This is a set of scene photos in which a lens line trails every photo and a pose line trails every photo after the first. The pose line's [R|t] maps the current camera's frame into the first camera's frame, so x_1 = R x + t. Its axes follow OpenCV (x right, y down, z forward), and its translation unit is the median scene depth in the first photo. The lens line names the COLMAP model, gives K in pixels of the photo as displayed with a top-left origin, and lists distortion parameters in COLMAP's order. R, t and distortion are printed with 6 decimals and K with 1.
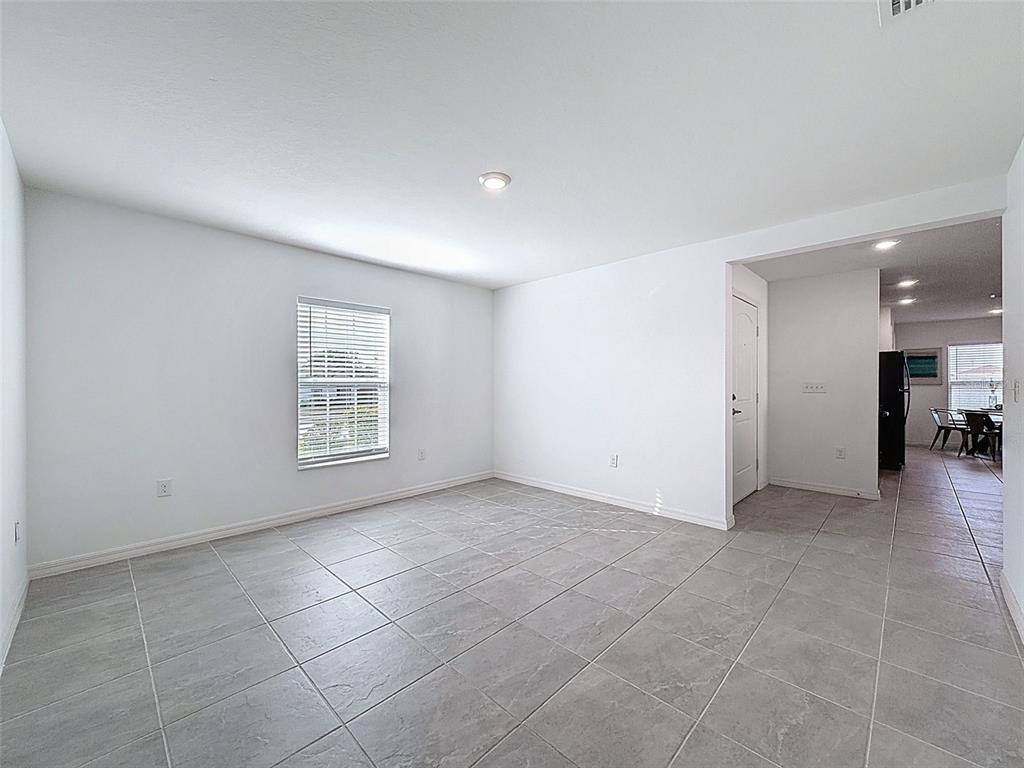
lens RADIAL K [[410.5, 0, 512.9], [0, 410.5, 385.5], [0, 0, 1]] dist [-0.000684, 0.000136]
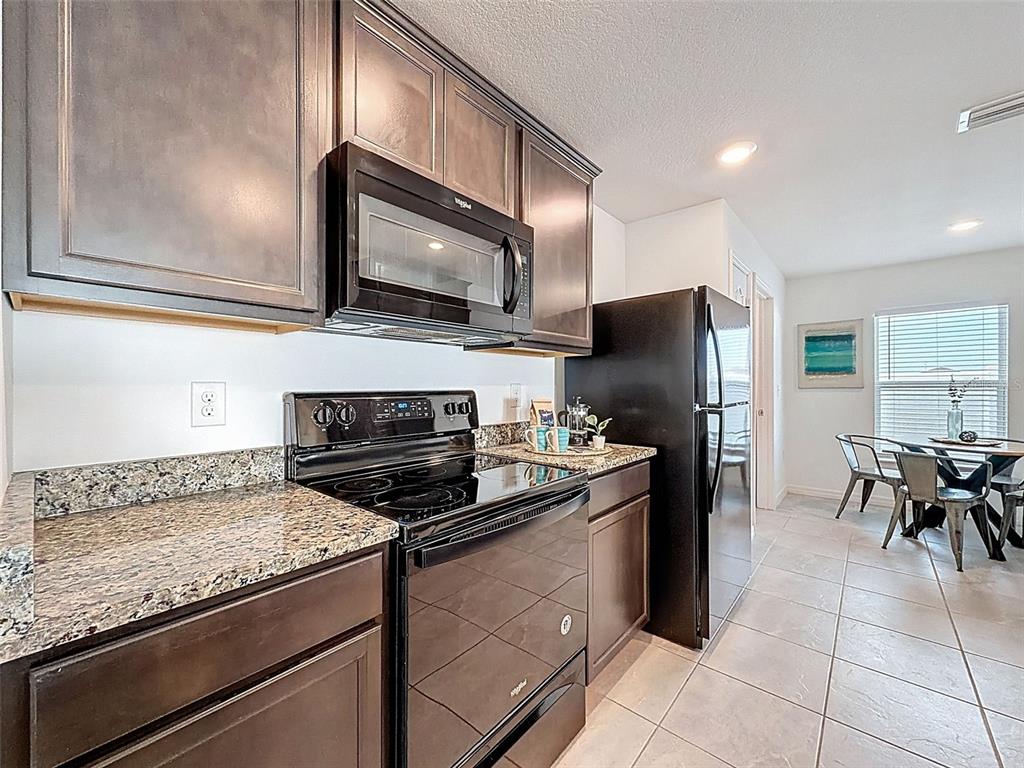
lens RADIAL K [[413.9, 0, 511.2], [0, 413.9, 387.6], [0, 0, 1]] dist [-0.001188, -0.000300]
pose [[0.998257, -0.000393, 0.059015, 0.552159], [0.000305, 0.999999, 0.001496, -0.003652], [-0.059016, -0.001476, 0.998256, 0.485419]]
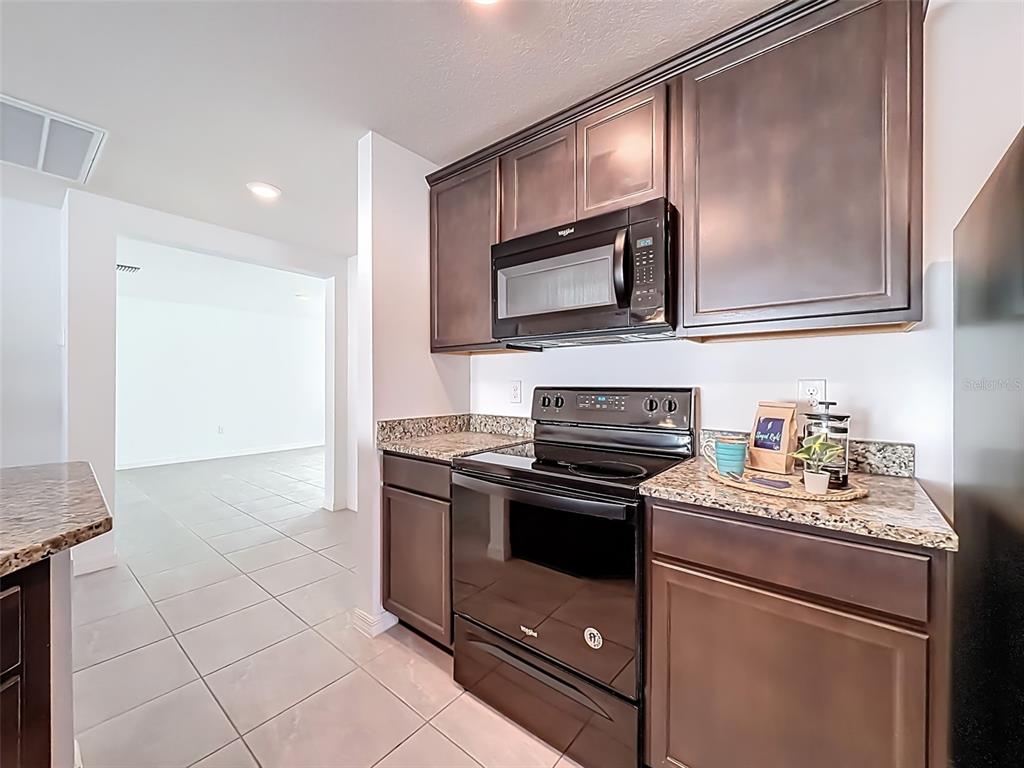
lens RADIAL K [[410.5, 0, 512.9], [0, 410.5, 385.5], [0, 0, 1]] dist [-0.000684, 0.000136]
pose [[0.095492, 0.007005, -0.995406, 0.741368], [-0.003670, 0.999971, 0.006686, -0.003902], [0.995423, 0.003015, 0.095515, 0.609724]]
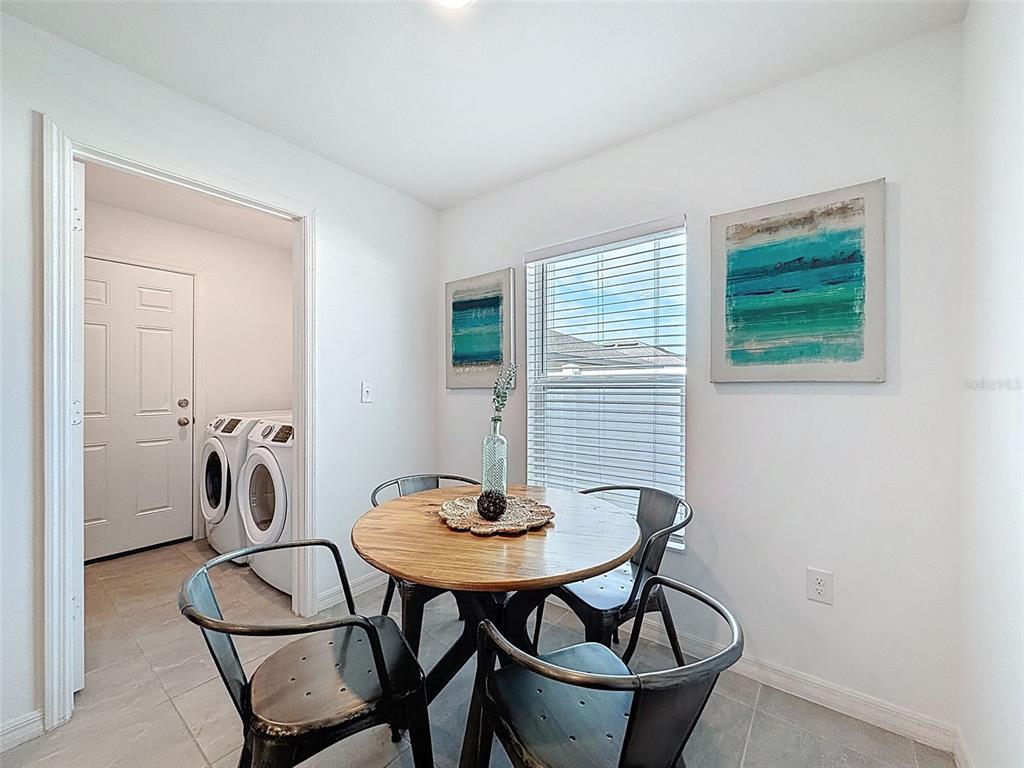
lens RADIAL K [[410.5, 0, 512.9], [0, 410.5, 385.5], [0, 0, 1]] dist [-0.000684, 0.000136]
pose [[0.992844, 0.004486, 0.119335, 1.005370], [-0.004208, 0.999988, -0.002583, -0.003611], [-0.119346, 0.002062, 0.992851, 0.690856]]
